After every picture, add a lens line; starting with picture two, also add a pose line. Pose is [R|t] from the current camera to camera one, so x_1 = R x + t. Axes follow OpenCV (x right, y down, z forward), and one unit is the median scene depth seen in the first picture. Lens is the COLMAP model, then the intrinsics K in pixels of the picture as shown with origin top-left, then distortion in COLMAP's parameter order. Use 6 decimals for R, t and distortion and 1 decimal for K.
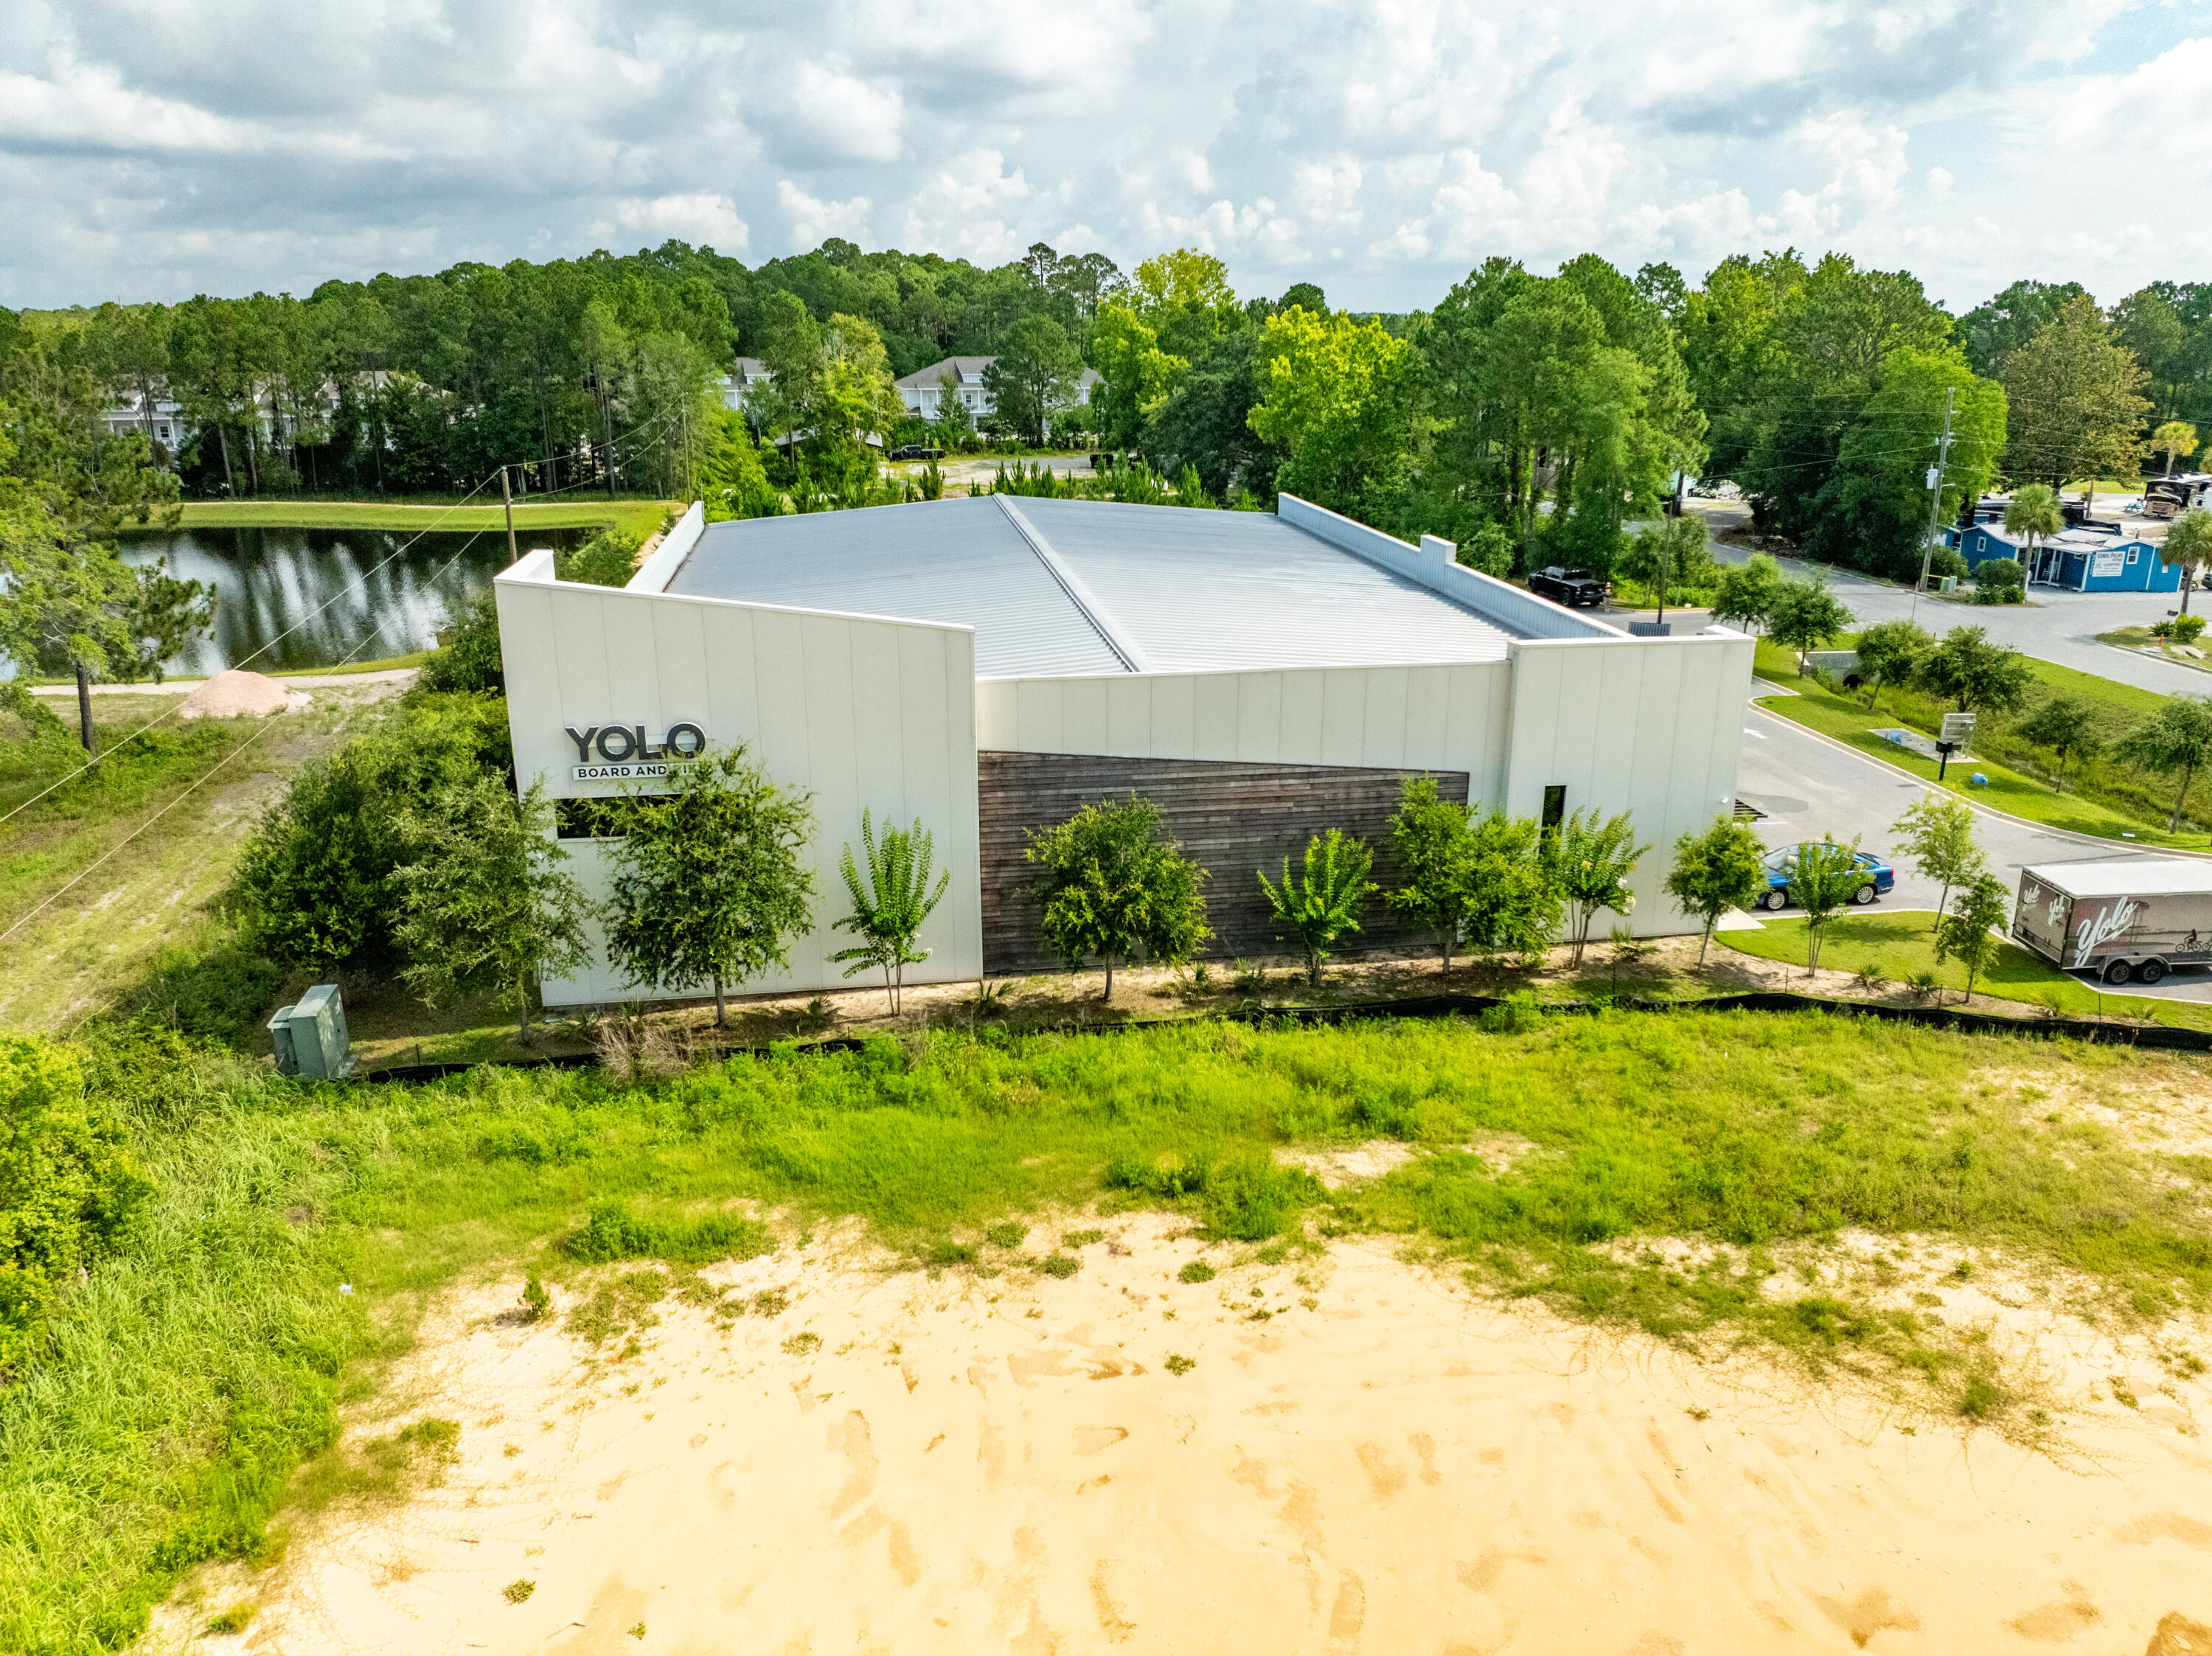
lens RADIAL K [[1555.2, 0, 1126.0], [0, 1555.2, 815.0], [0, 0, 1]] dist [-0.046154, 0.013140]
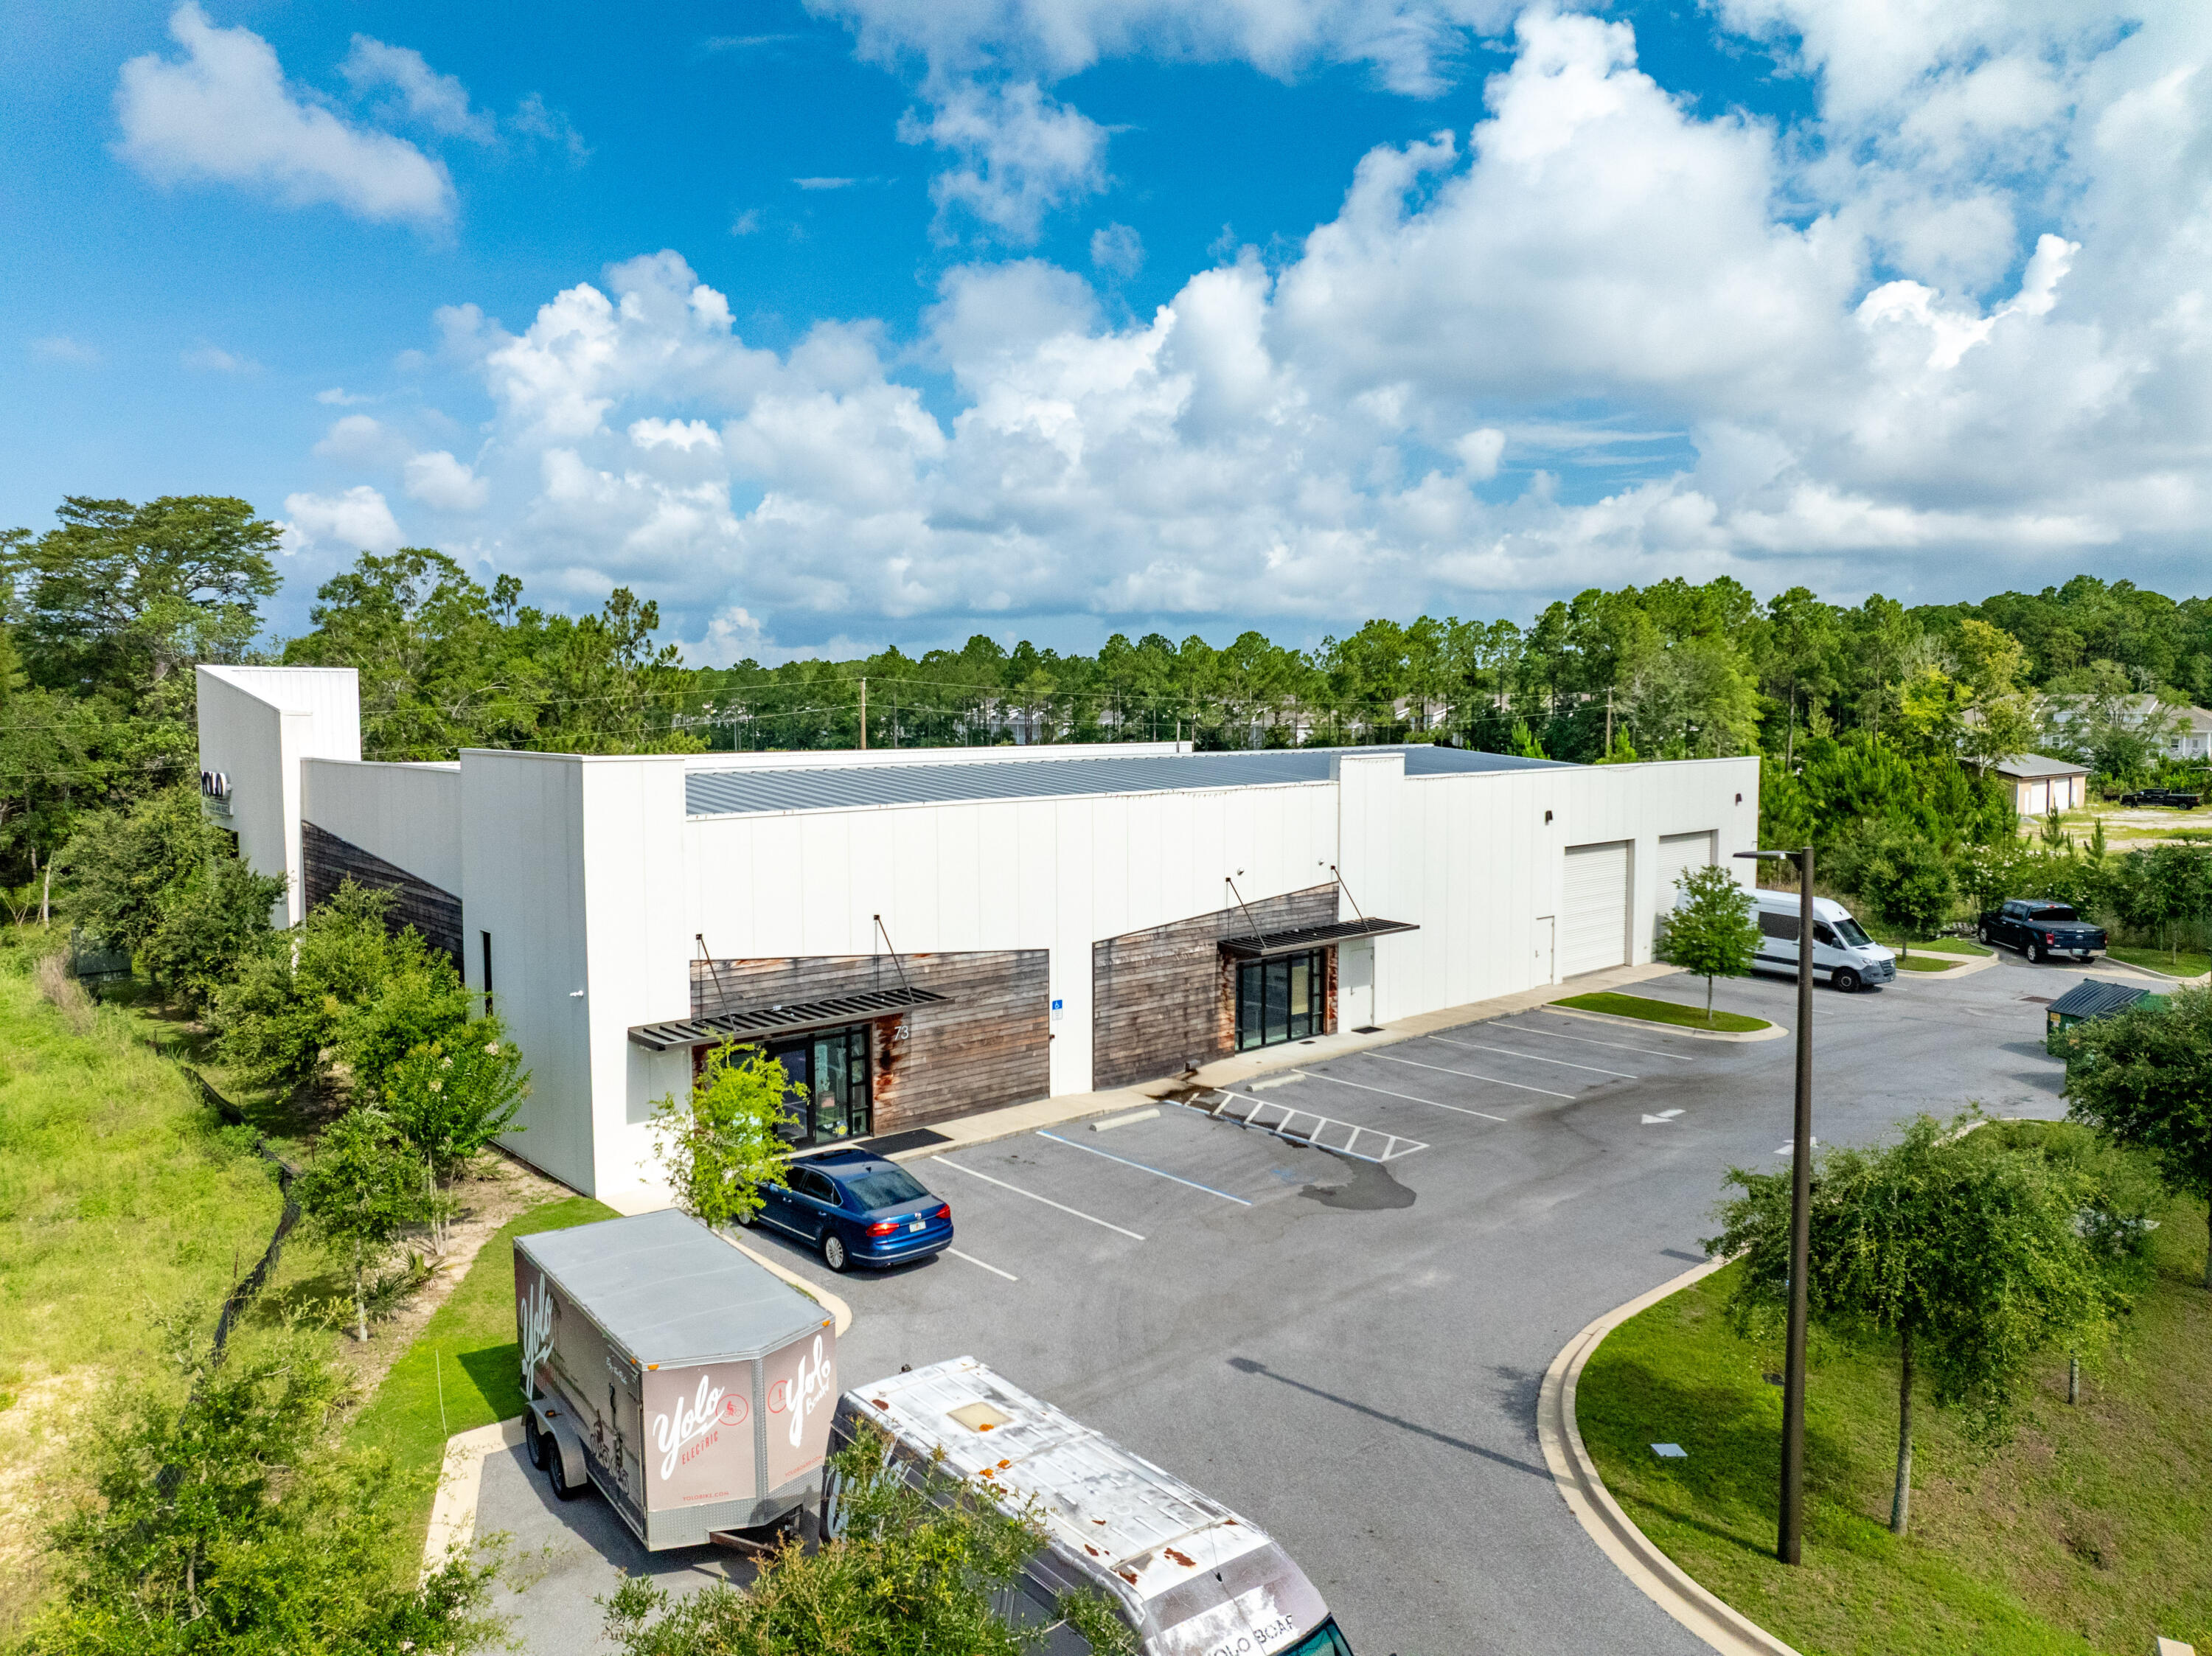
lens RADIAL K [[1555.2, 0, 1107.0], [0, 1555.2, 823.4], [0, 0, 1]] dist [-0.046154, 0.013140]
pose [[0.535651, 0.060426, -0.842275, 1.180710], [-0.253704, 0.962871, -0.092267, -0.085096], [0.805427, 0.263112, 0.531093, 0.873952]]
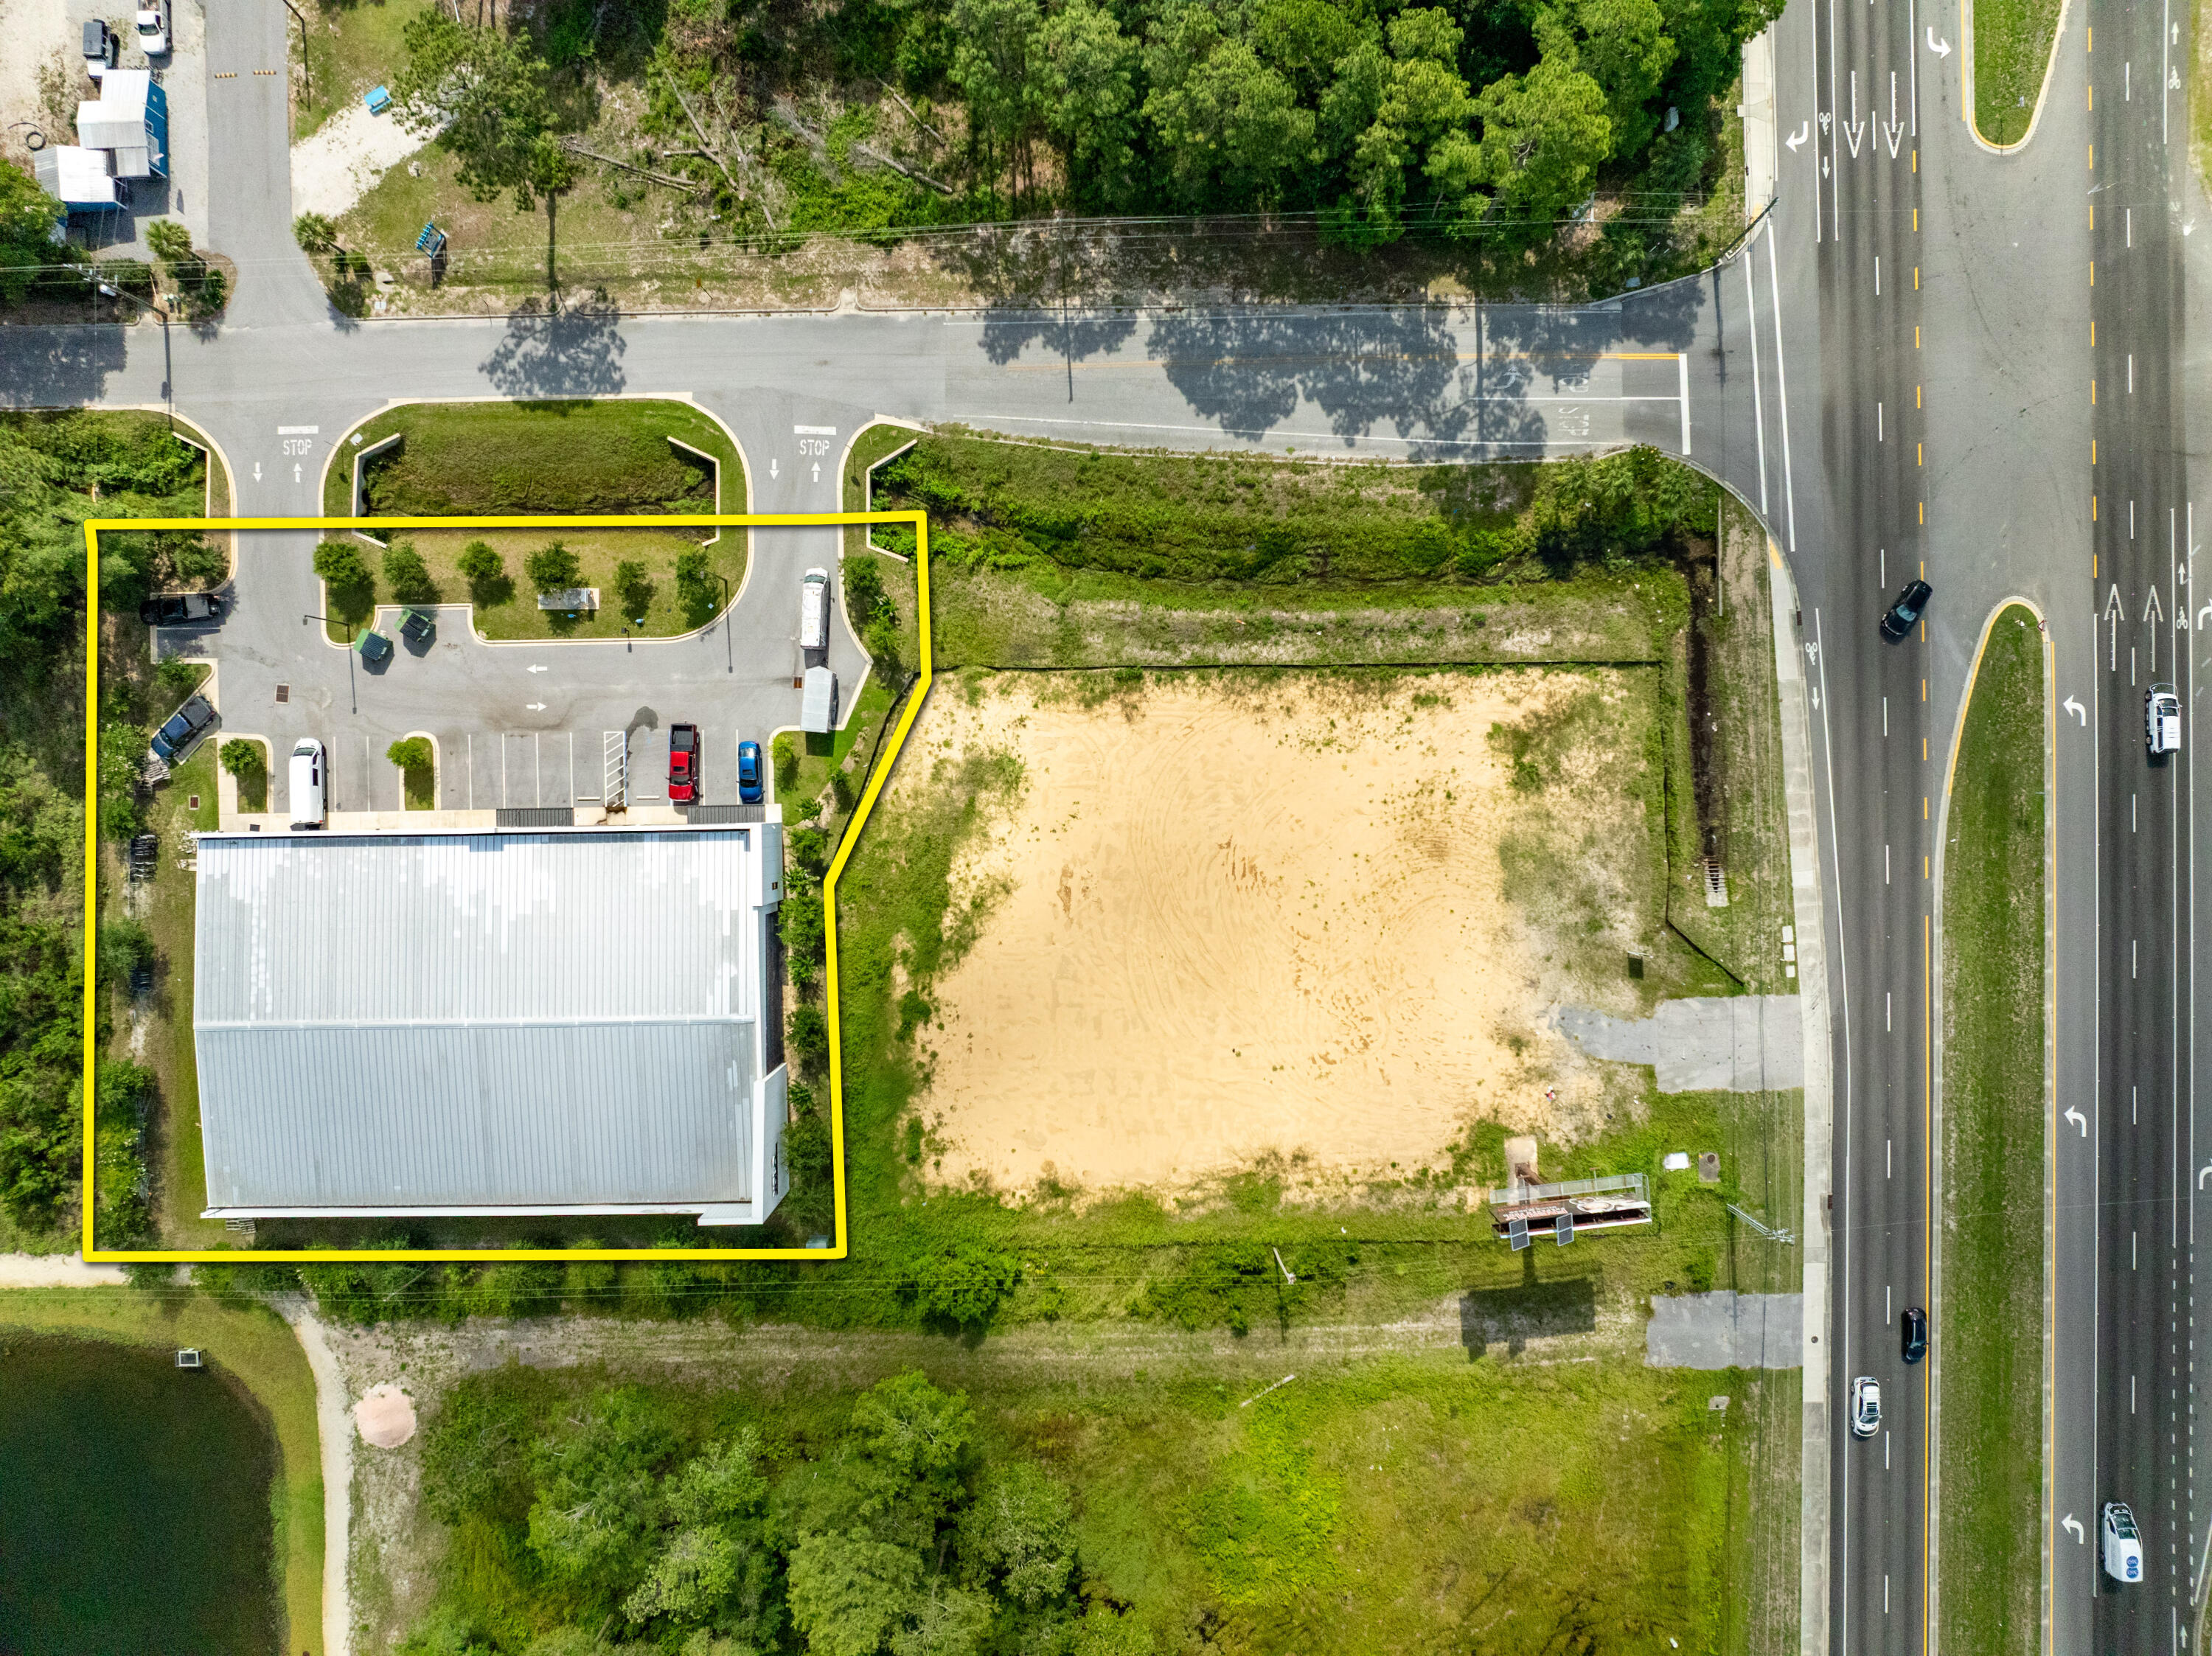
lens RADIAL K [[1548.8, 0, 1104.9], [0, 1548.8, 826.4], [0, 0, 1]] dist [-0.027174, -0.003656]
pose [[0.150783, -0.988297, -0.023092, 0.604272], [0.305034, 0.024294, 0.952031, -2.937690], [-0.940329, -0.150594, 0.305128, -0.587309]]
